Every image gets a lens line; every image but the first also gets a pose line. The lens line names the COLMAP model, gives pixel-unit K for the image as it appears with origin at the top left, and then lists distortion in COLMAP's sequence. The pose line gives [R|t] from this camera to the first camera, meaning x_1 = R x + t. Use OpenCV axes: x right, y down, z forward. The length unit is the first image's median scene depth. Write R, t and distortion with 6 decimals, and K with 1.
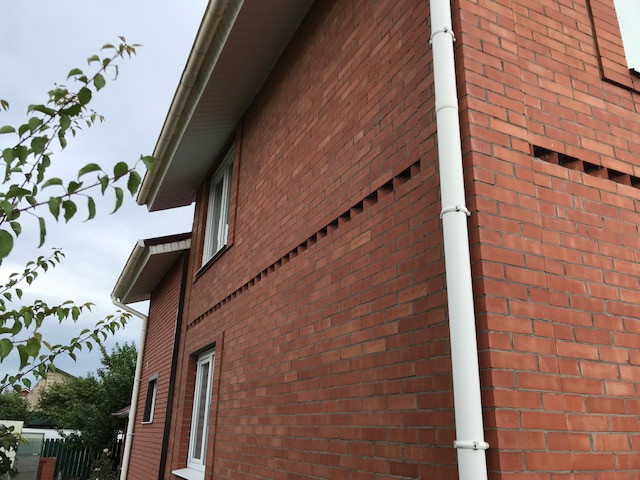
lens RADIAL K [[523.9, 0, 320.0], [0, 523.9, 240.0], [0, 0, 1]] dist [0.041305, -0.000709]
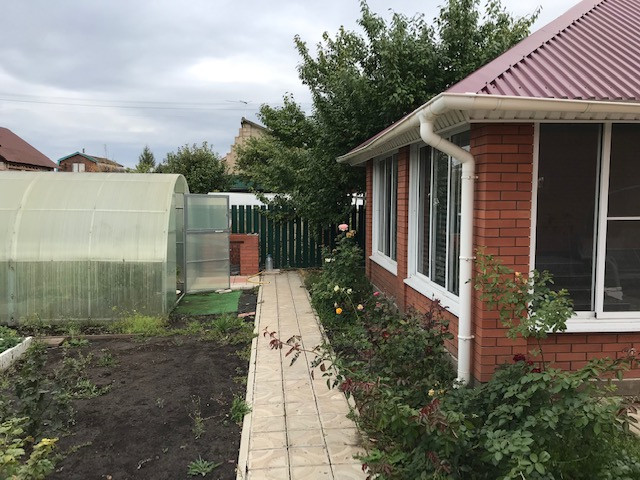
lens RADIAL K [[519.9, 0, 320.0], [0, 519.9, 240.0], [0, 0, 1]] dist [0.043674, -0.053961]
pose [[0.937844, 0.006487, -0.346996, -0.216235], [0.137373, 0.911227, 0.388322, 0.186420], [0.318712, -0.411853, 0.853698, 0.492419]]
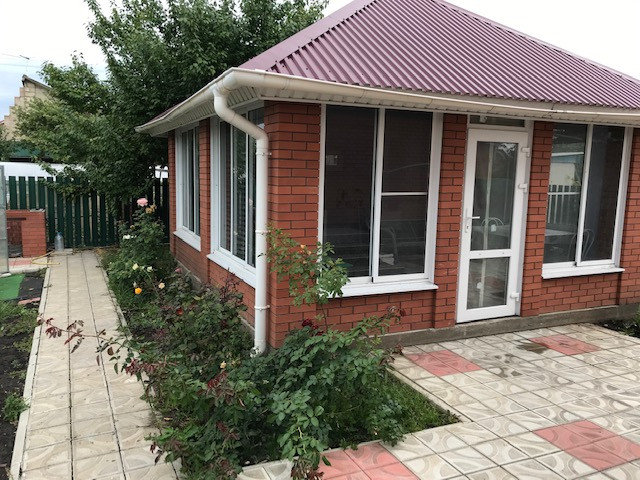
lens RADIAL K [[519.9, 0, 320.0], [0, 519.9, 240.0], [0, 0, 1]] dist [0.043674, -0.053961]
pose [[0.999988, -0.004922, -0.000461, -0.210018], [0.004586, 0.888719, 0.458430, 0.186250], [-0.001846, -0.458426, 0.888731, 0.492980]]
